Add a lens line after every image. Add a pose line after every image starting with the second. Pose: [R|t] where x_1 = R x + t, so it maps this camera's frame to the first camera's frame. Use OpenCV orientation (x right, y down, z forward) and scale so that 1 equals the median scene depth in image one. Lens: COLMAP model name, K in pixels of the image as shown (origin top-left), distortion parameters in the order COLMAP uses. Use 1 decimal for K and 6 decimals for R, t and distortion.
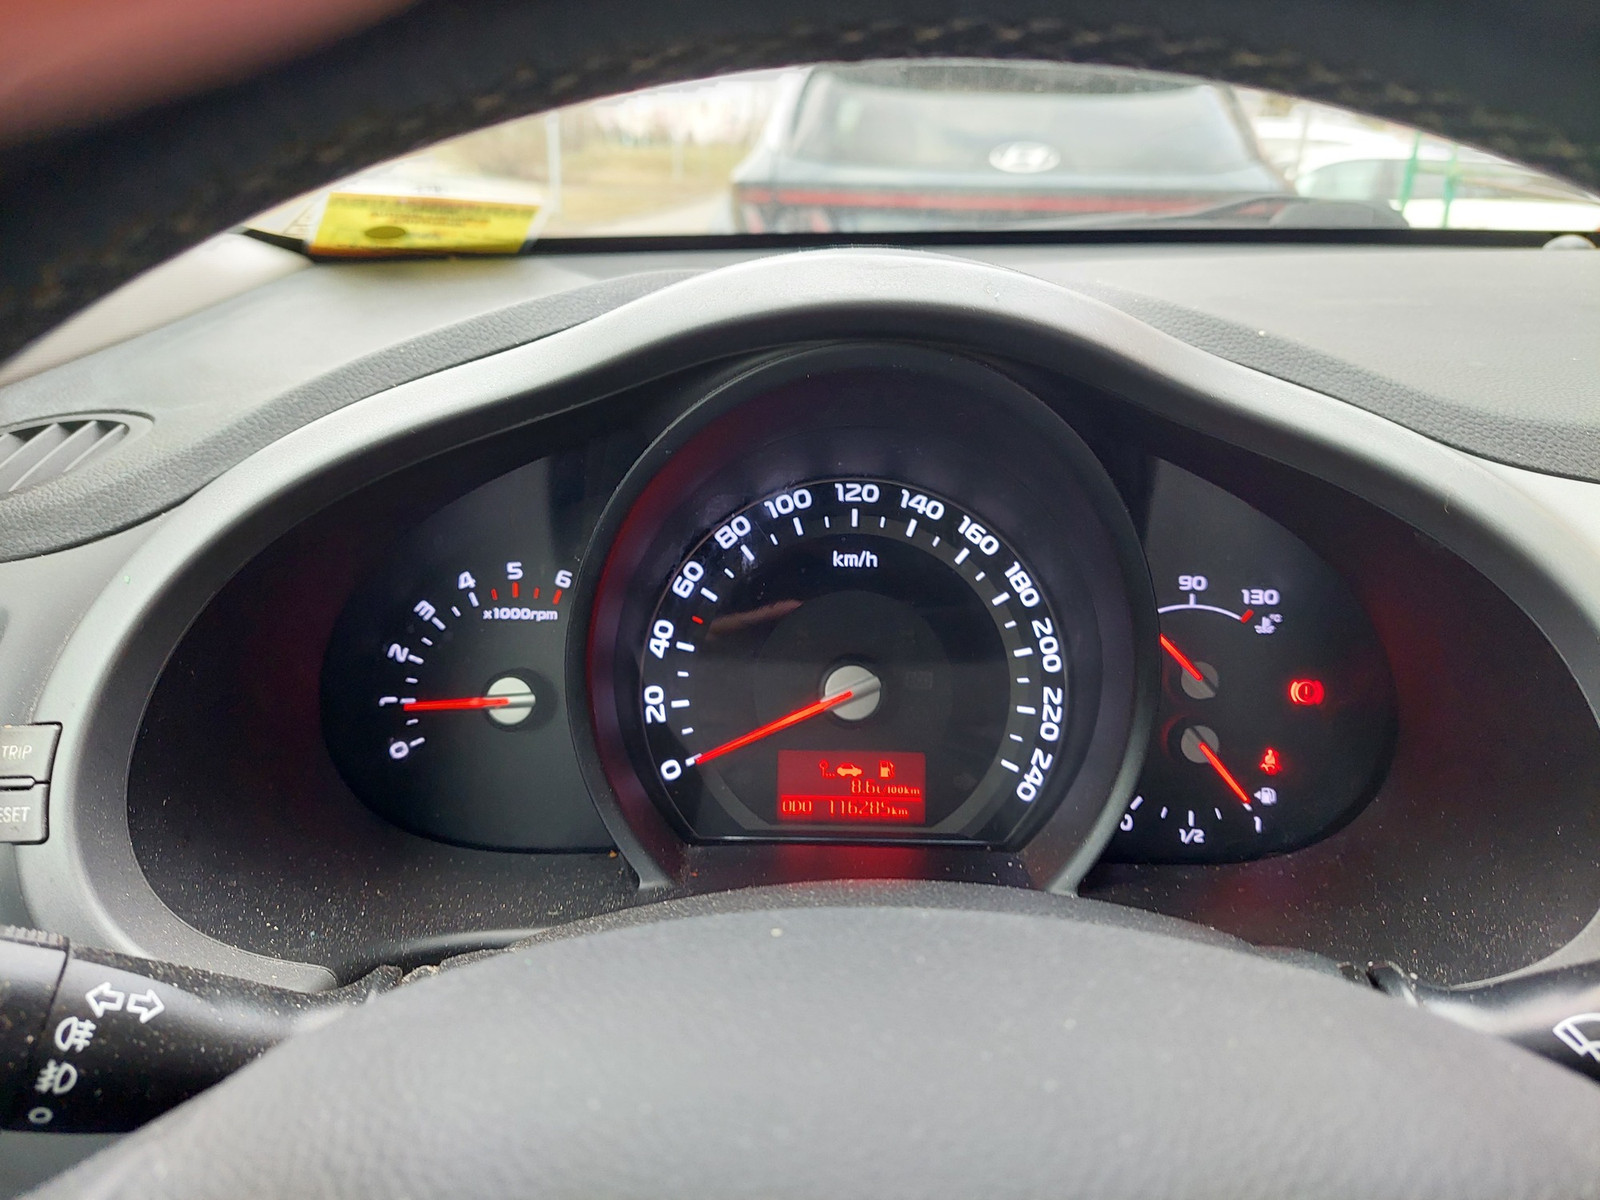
lens RADIAL K [[1181.4, 0, 800.0], [0, 1181.4, 600.0], [0, 0, 1]] dist [0.069454, -0.078318]
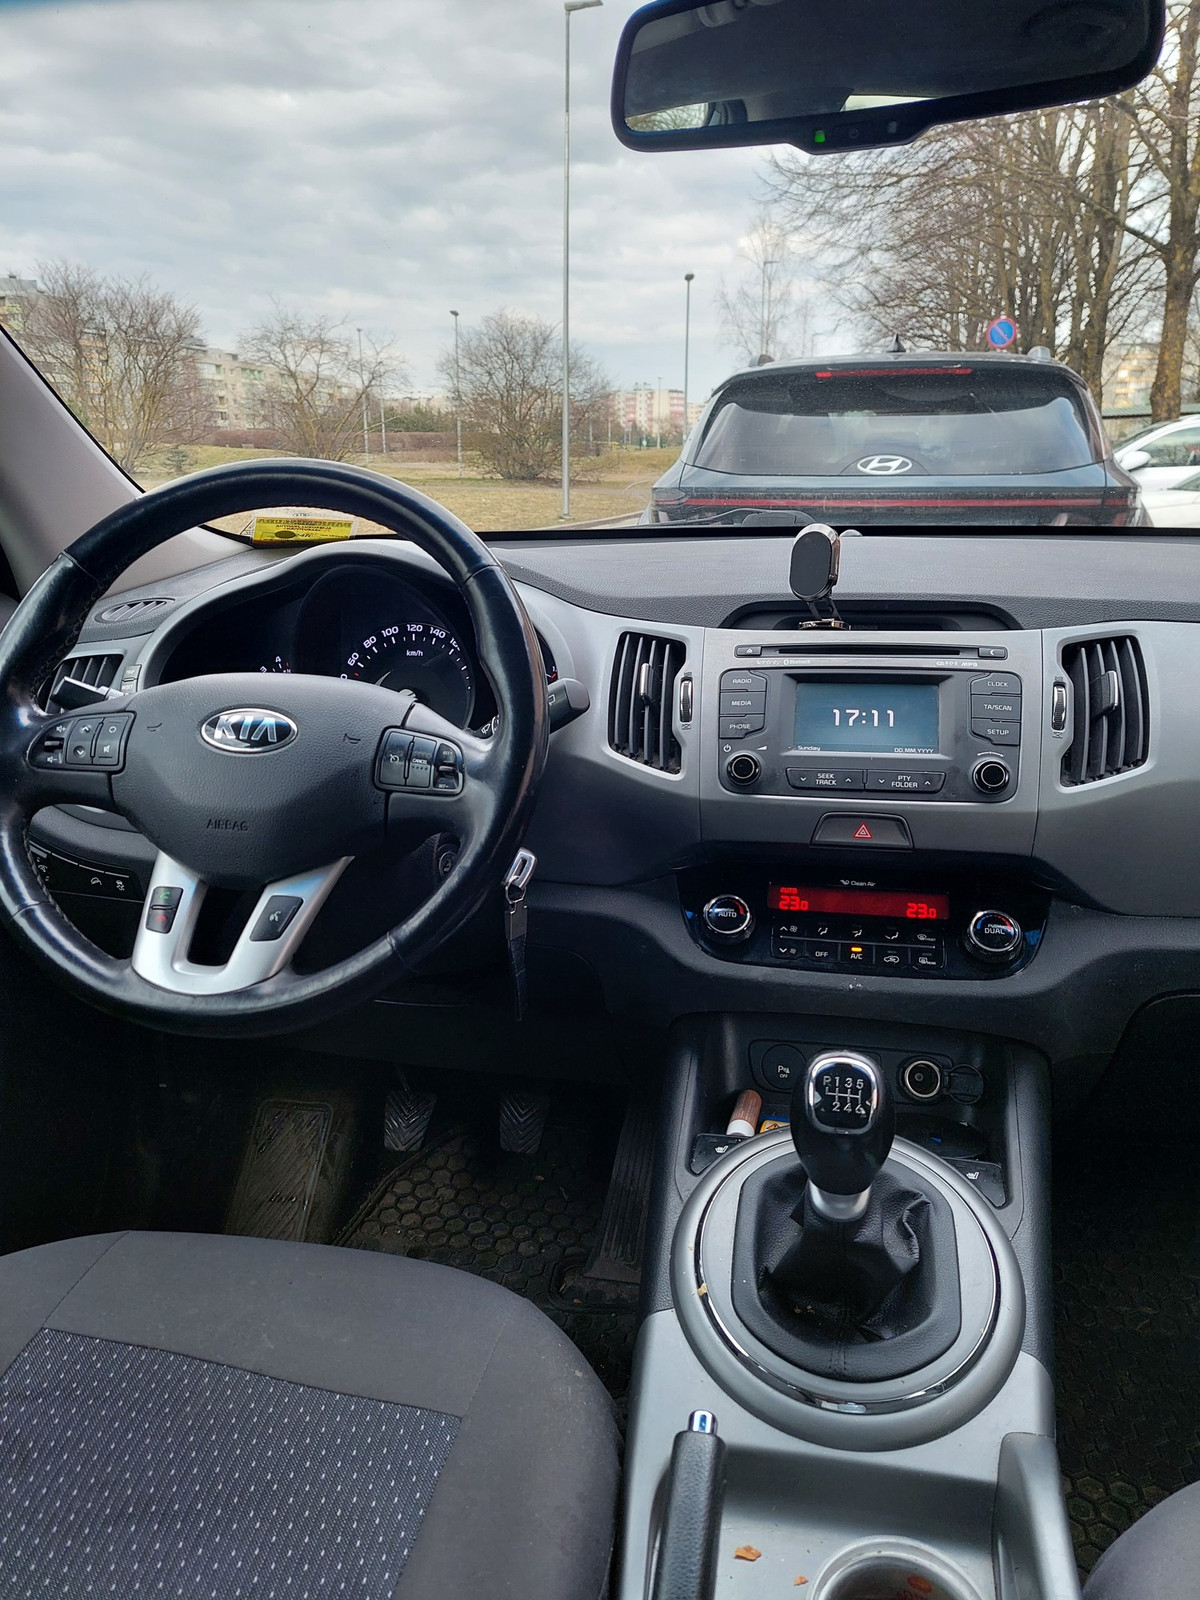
lens RADIAL K [[1181.4, 0, 600.0], [0, 1181.4, 800.0], [0, 0, 1]] dist [0.069454, -0.078318]
pose [[0.985786, 0.031360, -0.165052, 0.918152], [-0.043643, 0.996498, -0.071324, 0.471950], [0.162237, 0.077514, 0.983703, -1.547977]]
